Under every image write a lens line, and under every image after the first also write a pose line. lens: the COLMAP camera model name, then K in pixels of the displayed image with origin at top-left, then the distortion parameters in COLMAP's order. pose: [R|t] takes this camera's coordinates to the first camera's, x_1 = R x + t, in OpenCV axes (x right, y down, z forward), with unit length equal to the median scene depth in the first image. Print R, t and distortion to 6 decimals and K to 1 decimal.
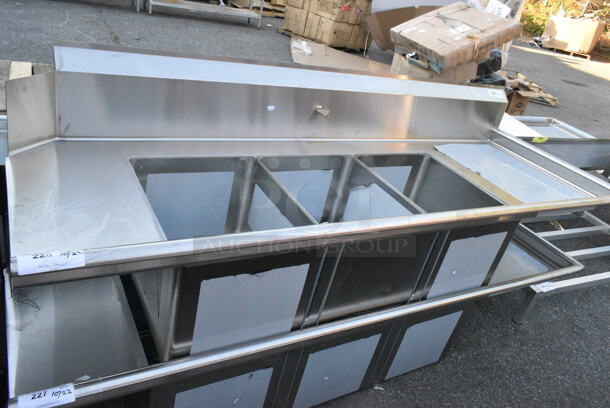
lens RADIAL K [[462.5, 0, 305.0], [0, 462.5, 204.0], [0, 0, 1]] dist [-0.018586, 0.006138]
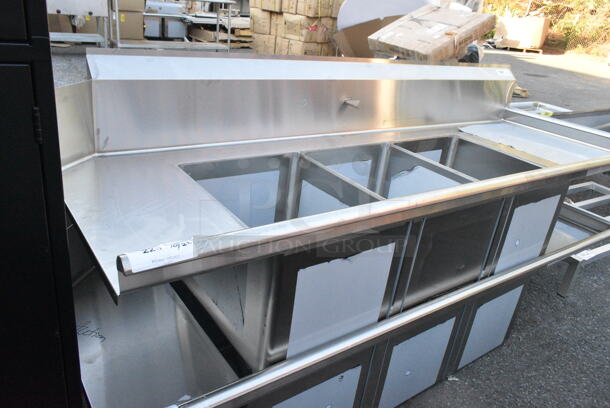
lens RADIAL K [[462.5, 0, 305.0], [0, 462.5, 204.0], [0, 0, 1]] dist [-0.018586, 0.006138]
pose [[0.988593, -0.139011, 0.057960, -0.142617], [0.142385, 0.988062, -0.058823, 0.053391], [-0.049091, 0.066404, 0.996584, 0.043852]]
